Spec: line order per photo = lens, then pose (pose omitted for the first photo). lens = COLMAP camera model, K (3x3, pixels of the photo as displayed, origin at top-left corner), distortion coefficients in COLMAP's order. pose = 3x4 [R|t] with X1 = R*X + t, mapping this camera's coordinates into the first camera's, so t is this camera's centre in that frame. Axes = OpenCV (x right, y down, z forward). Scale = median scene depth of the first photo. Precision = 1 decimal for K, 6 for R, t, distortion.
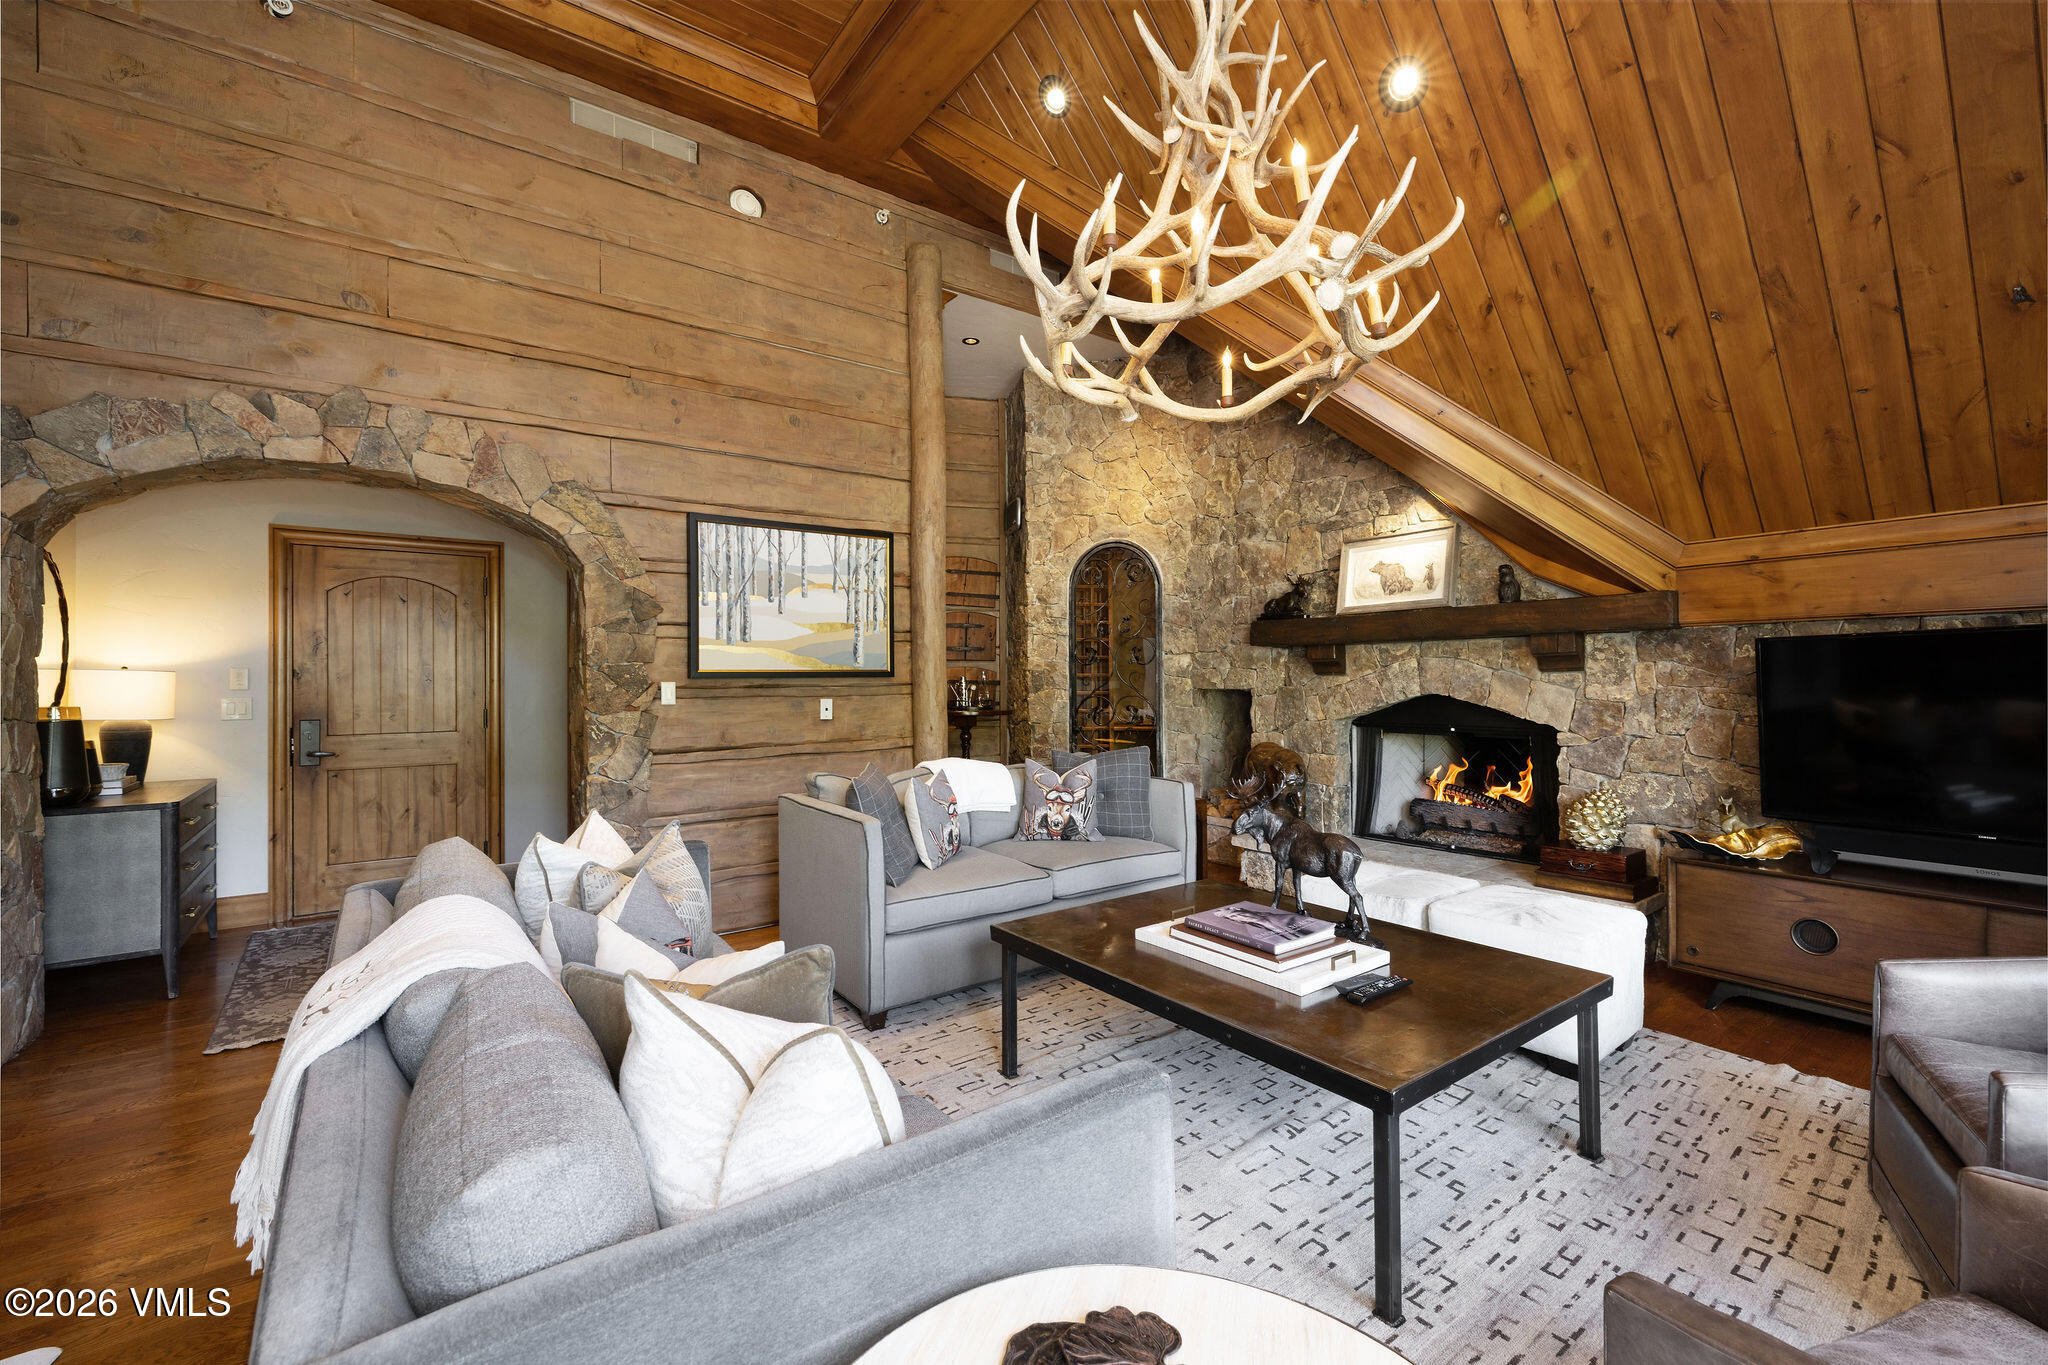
lens RADIAL K [[859.7, 0, 1027.7], [0, 859.7, 683.9], [0, 0, 1]] dist [-0.000197, -0.000009]
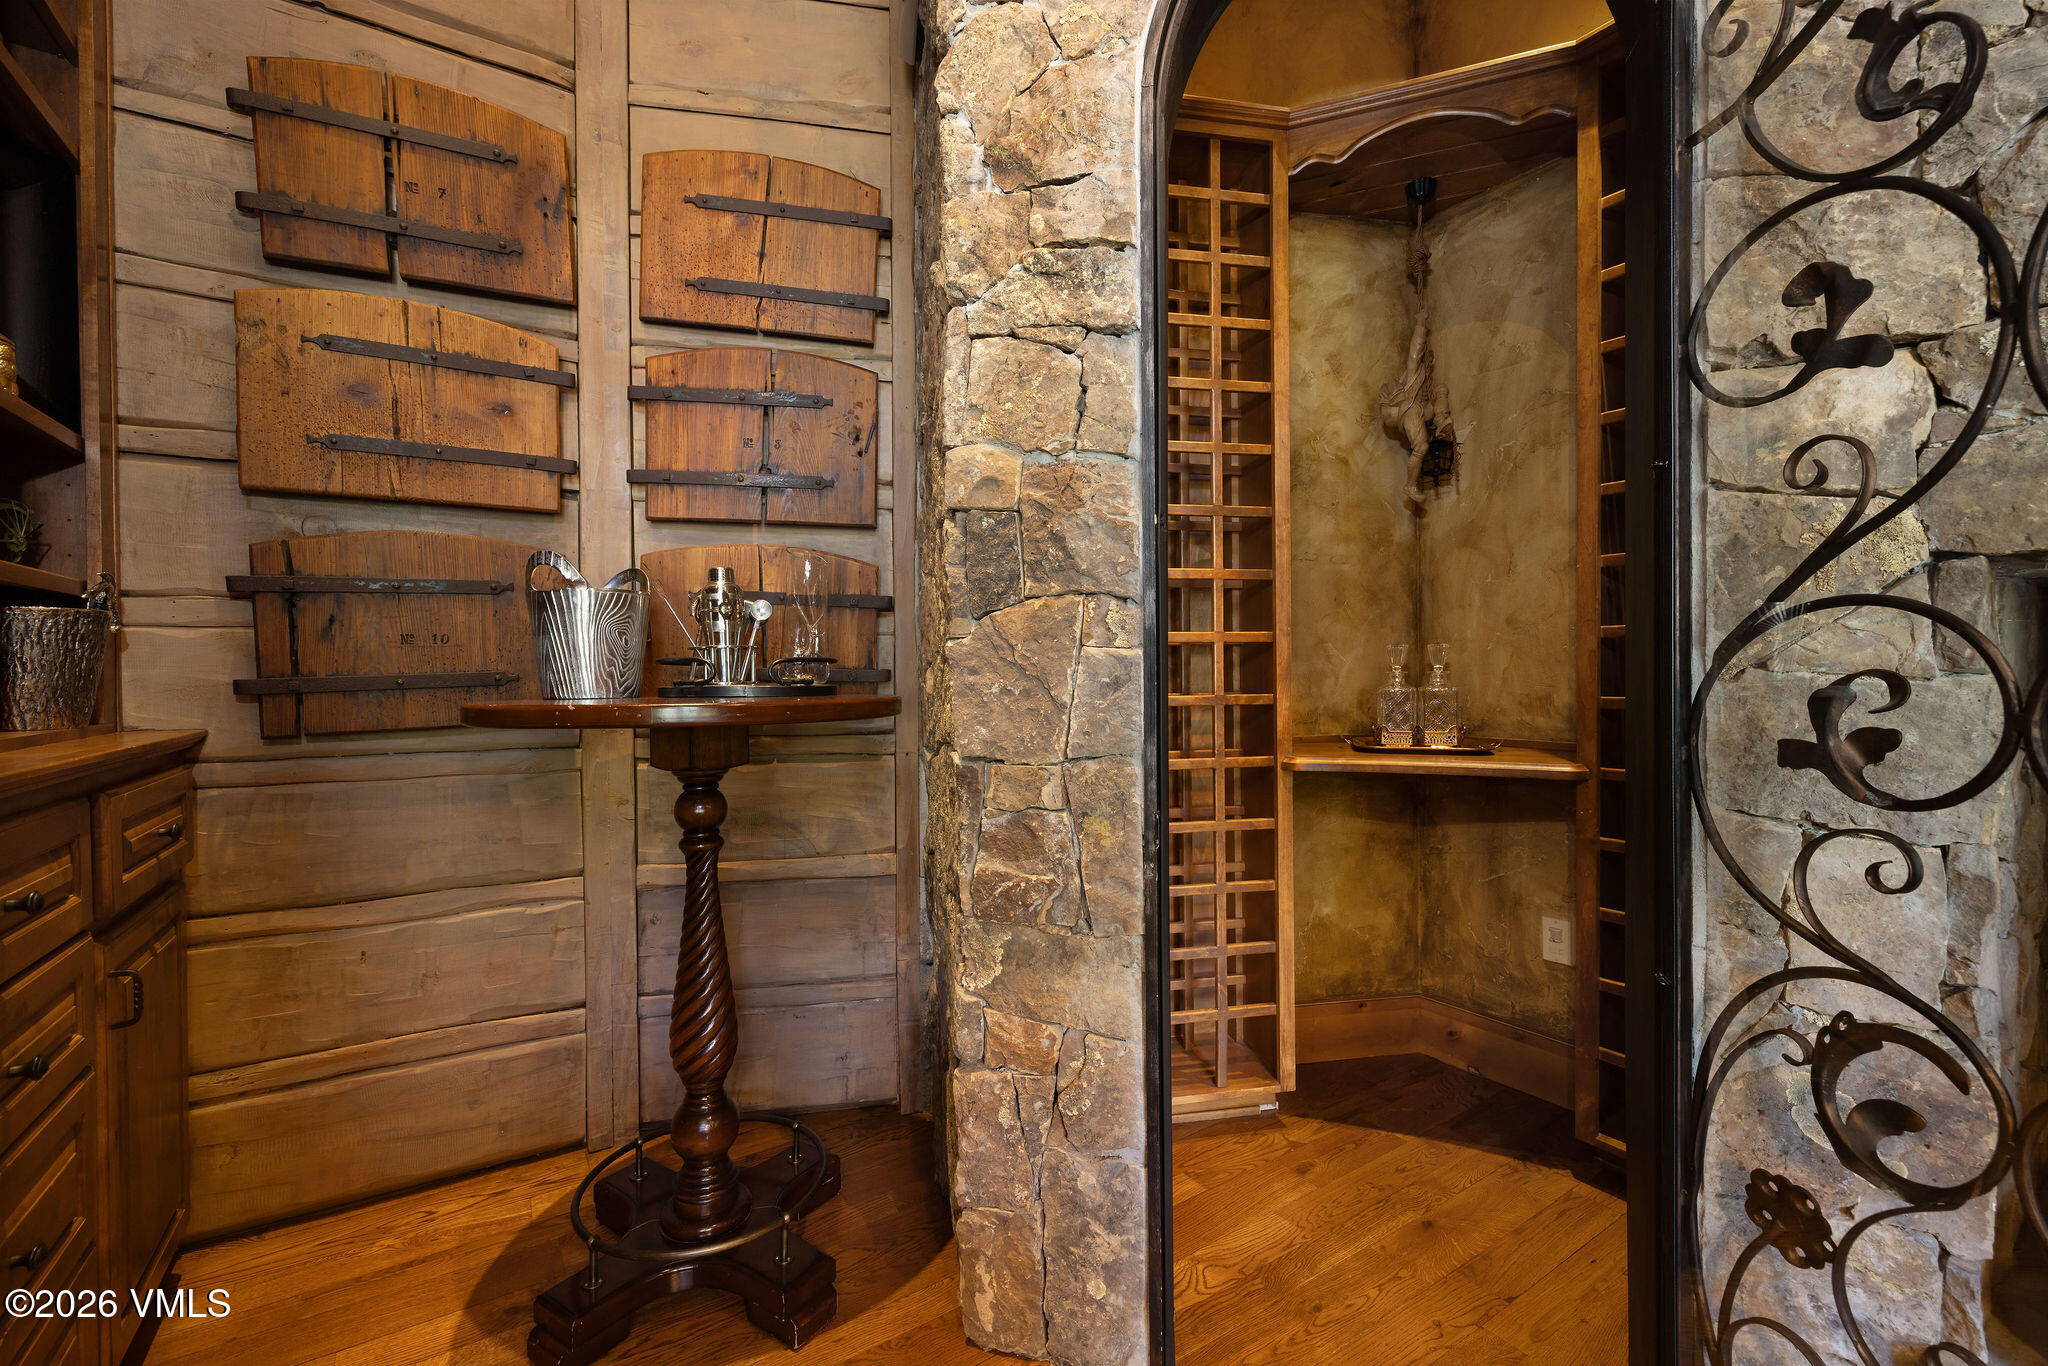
lens RADIAL K [[859.7, 0, 1019.8], [0, 859.7, 676.0], [0, 0, 1]] dist [-0.000197, -0.000009]
pose [[0.998573, -0.000470, -0.053403, 0.029609], [0.001168, 0.999914, 0.013042, 0.022221], [0.053393, -0.013086, 0.998488, 0.788073]]
